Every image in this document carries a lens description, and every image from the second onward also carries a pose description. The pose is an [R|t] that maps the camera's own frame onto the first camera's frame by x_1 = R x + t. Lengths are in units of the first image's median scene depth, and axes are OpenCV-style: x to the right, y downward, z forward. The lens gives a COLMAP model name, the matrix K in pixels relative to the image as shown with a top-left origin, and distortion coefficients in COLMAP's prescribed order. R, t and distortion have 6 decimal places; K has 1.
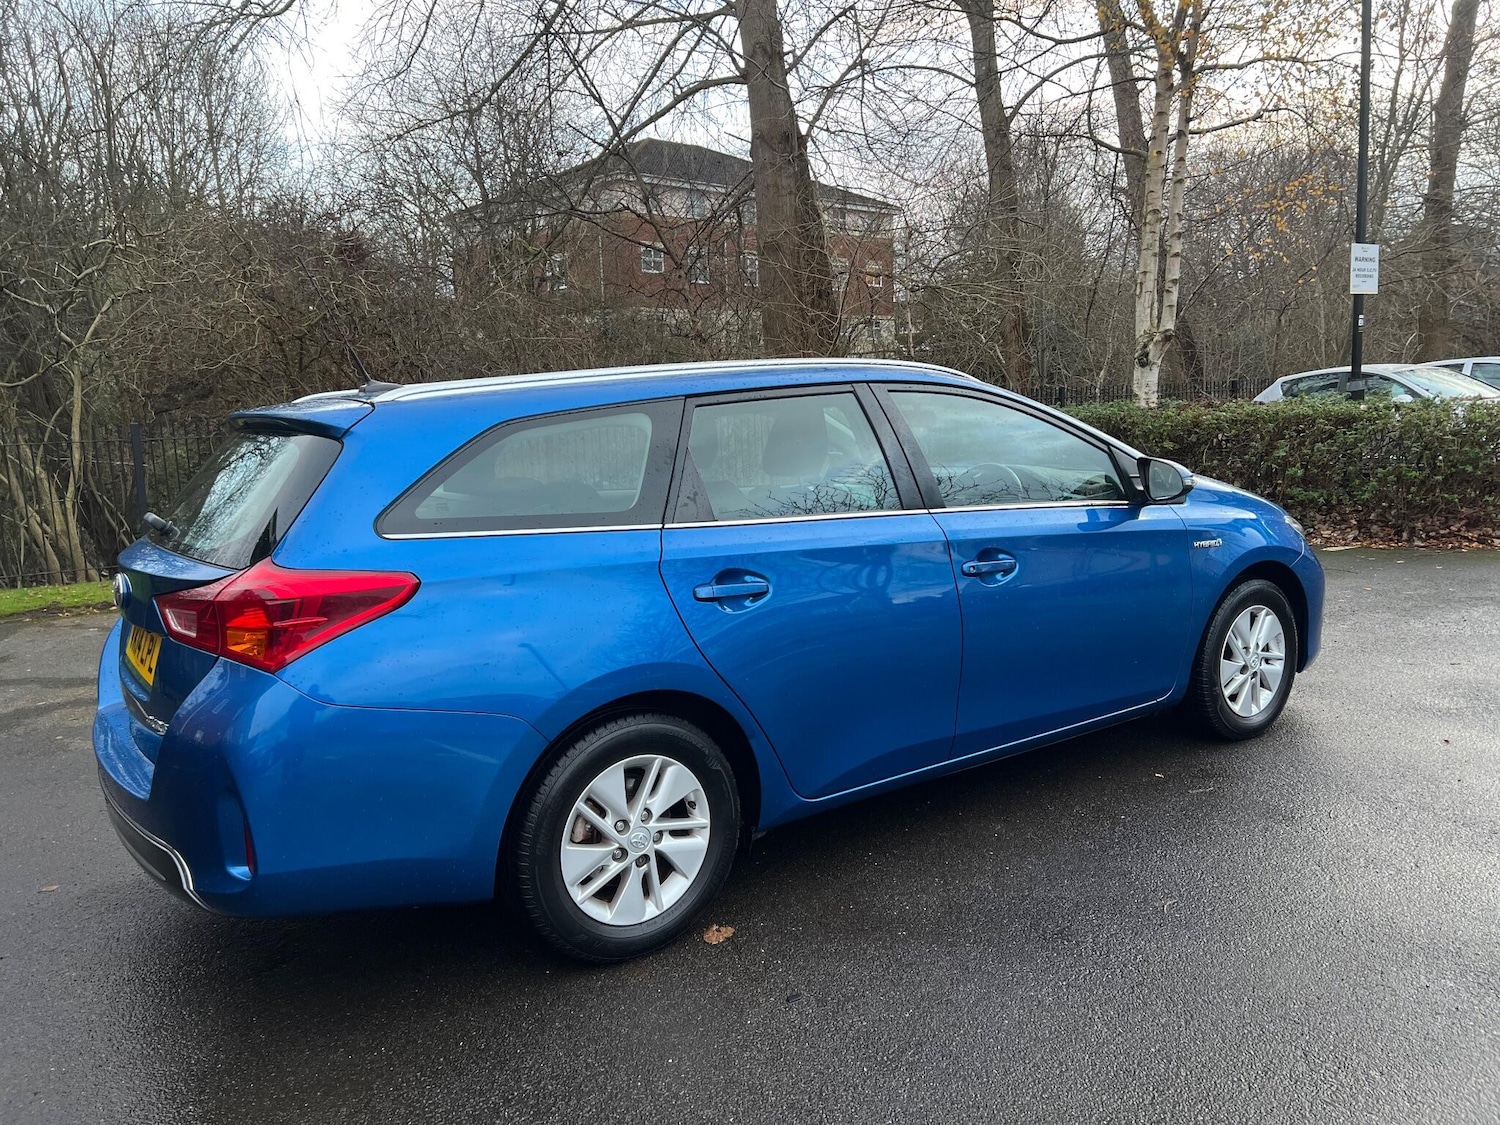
lens RADIAL K [[1125.5, 0, 751.2], [0, 1125.5, 566.6], [0, 0, 1]] dist [0.062975, -0.069297]
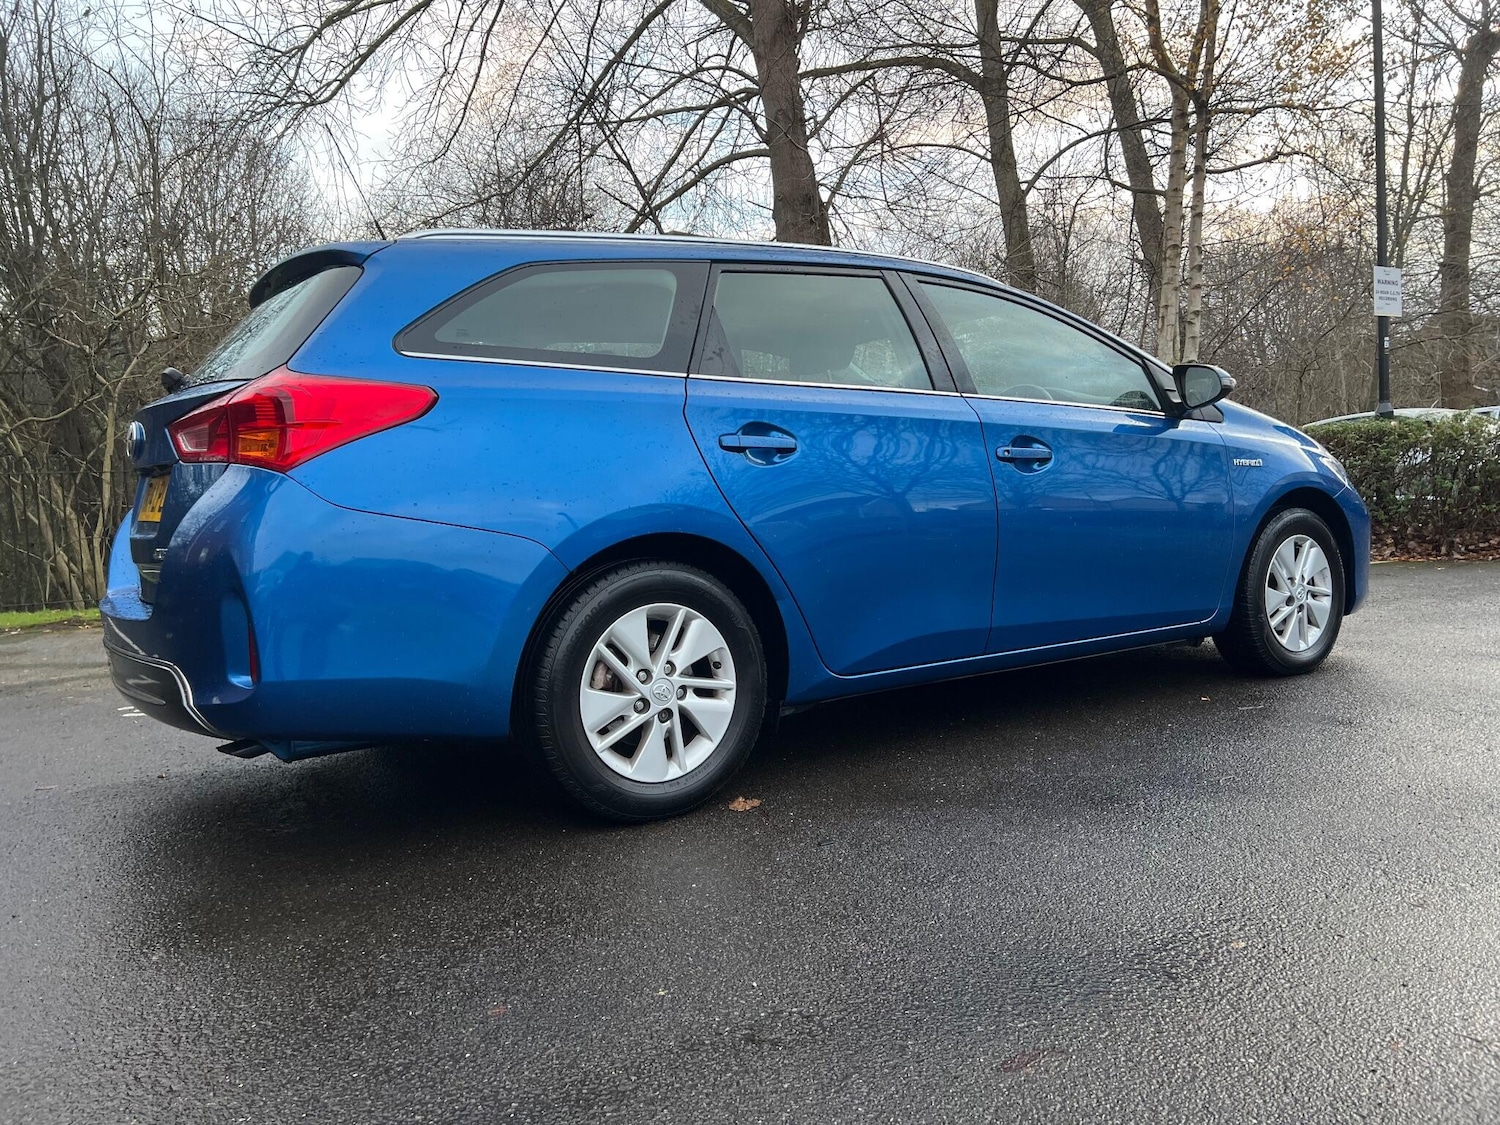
lens RADIAL K [[1125.5, 0, 753.0], [0, 1125.5, 556.7], [0, 0, 1]] dist [0.062975, -0.069297]
pose [[0.999836, -0.000325, -0.018129, -0.003295], [-0.001334, 0.995814, -0.091393, 0.140002], [0.018083, 0.091402, 0.995650, 0.029646]]
